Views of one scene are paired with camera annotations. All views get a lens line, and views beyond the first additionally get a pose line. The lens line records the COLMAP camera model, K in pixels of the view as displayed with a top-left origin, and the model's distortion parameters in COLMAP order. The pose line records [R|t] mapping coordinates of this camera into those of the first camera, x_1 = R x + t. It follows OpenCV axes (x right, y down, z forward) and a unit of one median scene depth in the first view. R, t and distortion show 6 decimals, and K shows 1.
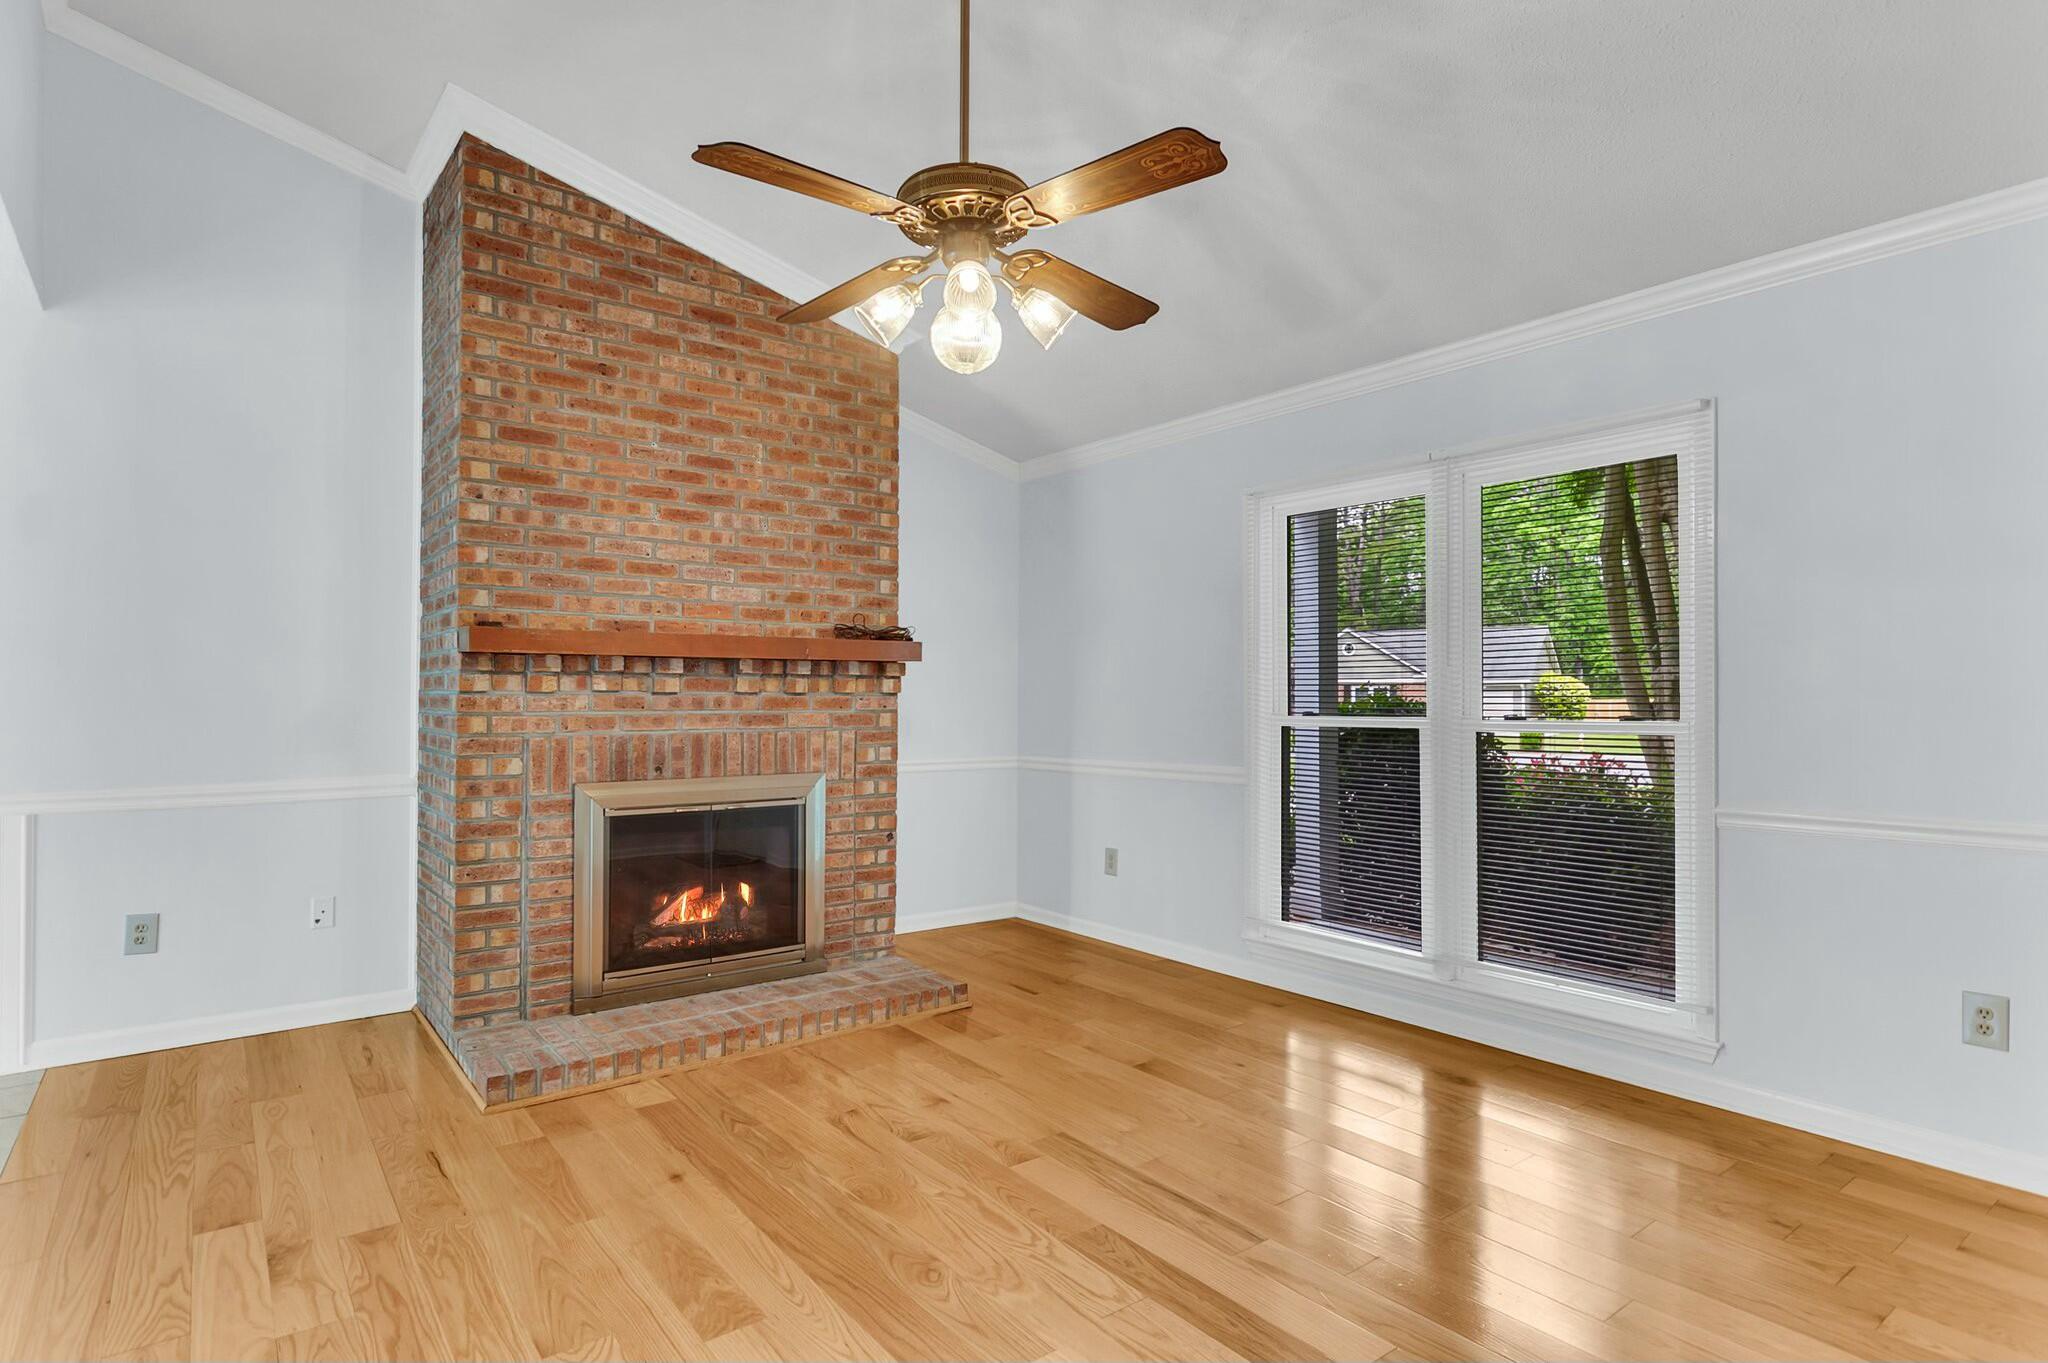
lens RADIAL K [[1079.8, 0, 1030.2], [0, 1079.8, 688.2], [0, 0, 1]] dist [0.000961, 0.000508]
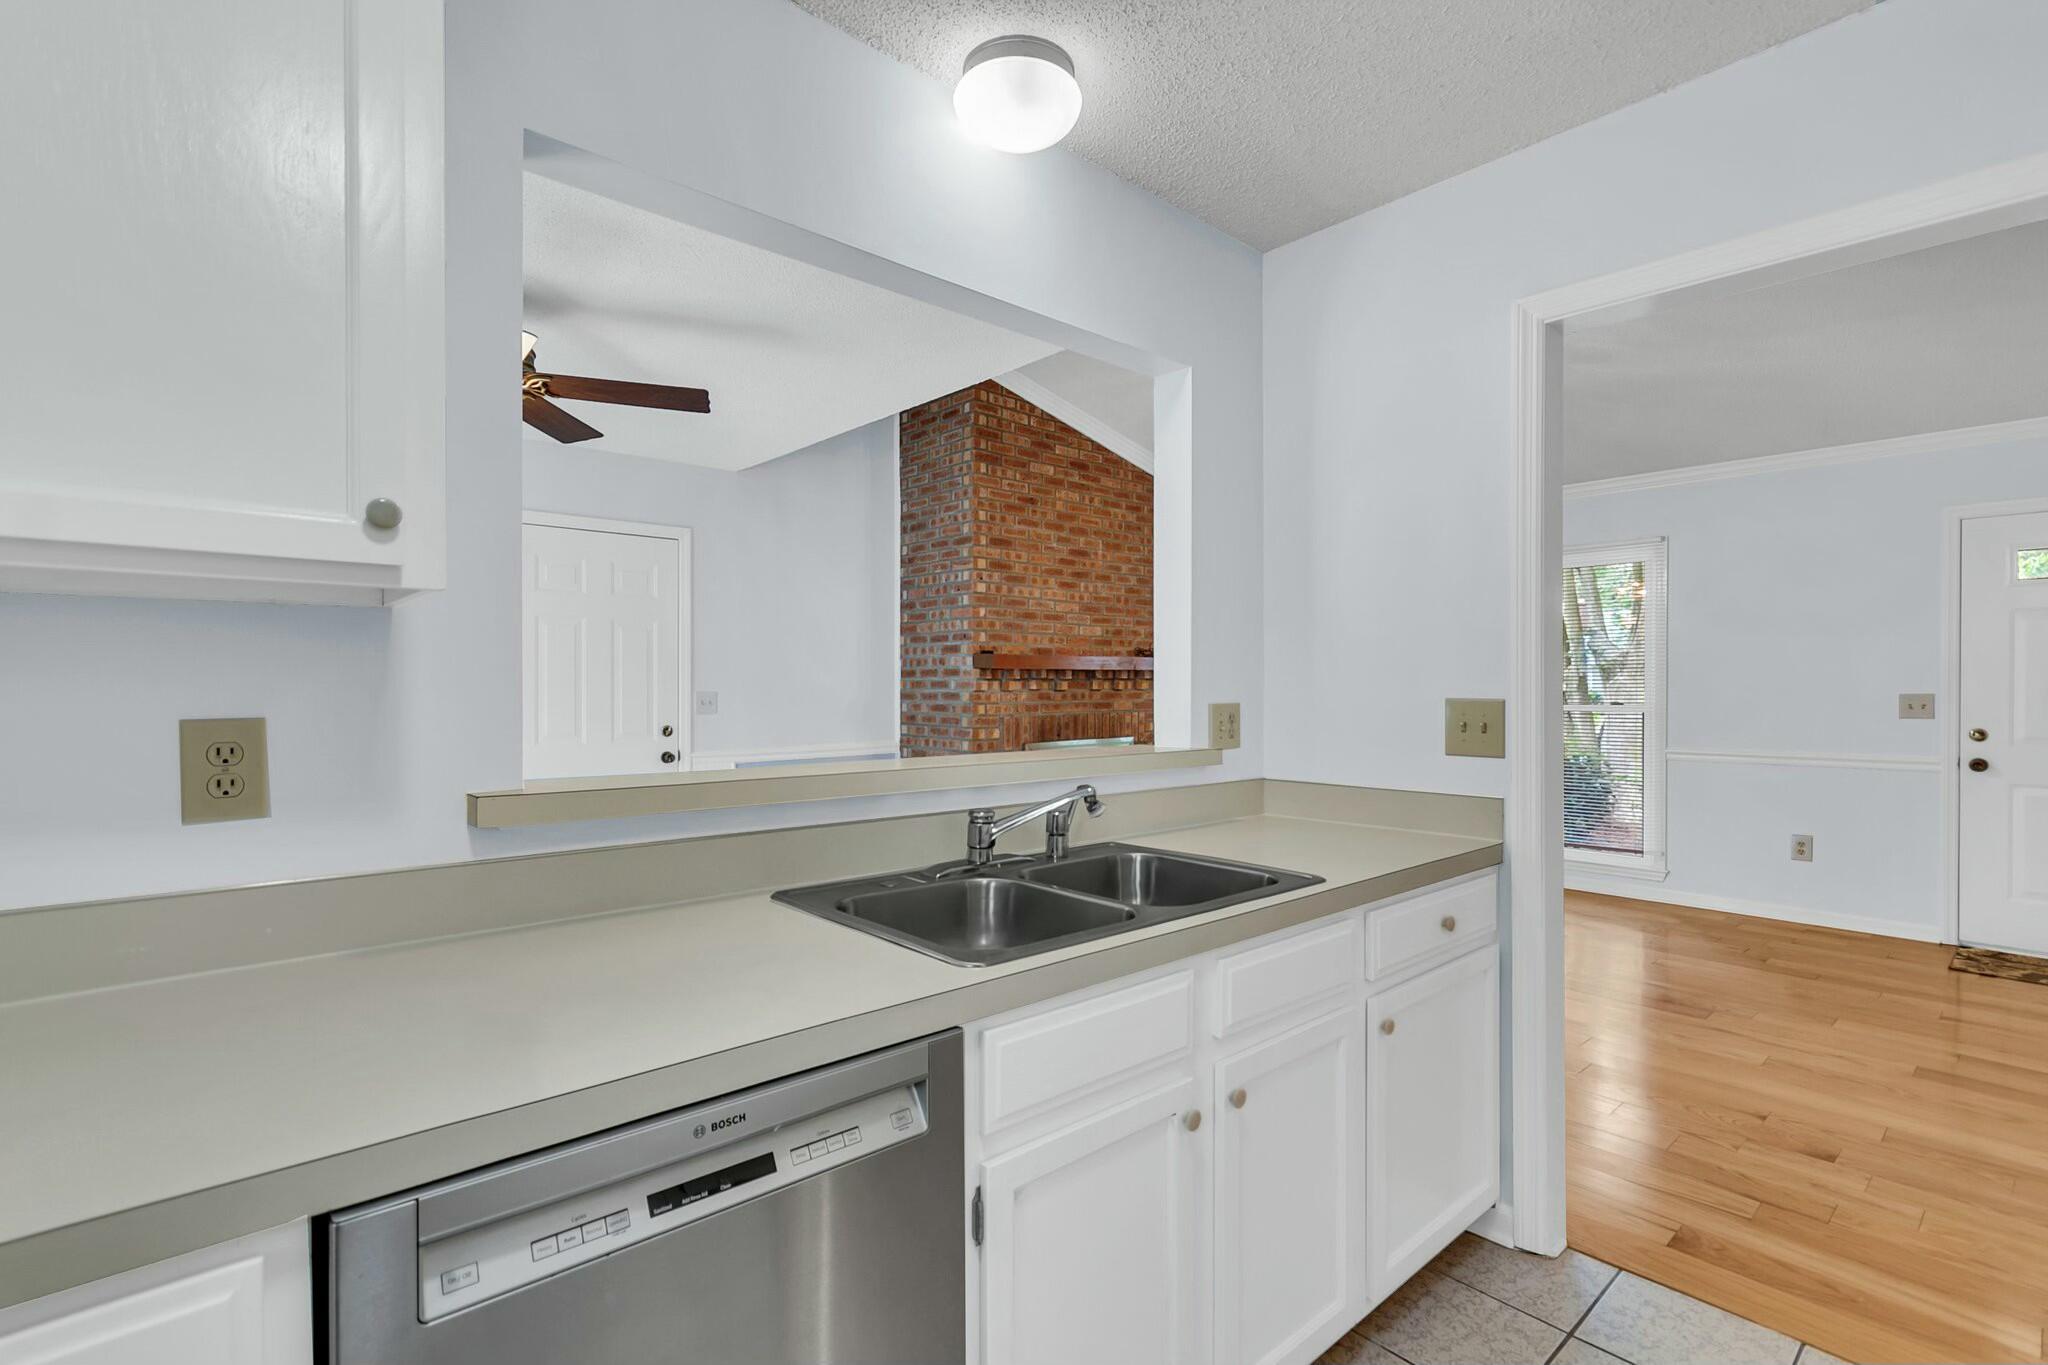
lens RADIAL K [[954.4, 0, 1029.6], [0, 954.4, 684.0], [0, 0, 1]] dist [0.001635, 0.000416]
pose [[0.997664, -0.003636, 0.068216, -0.491386], [0.003006, 0.999952, 0.009343, -0.019688], [-0.068246, -0.009117, 0.997627, -0.496057]]
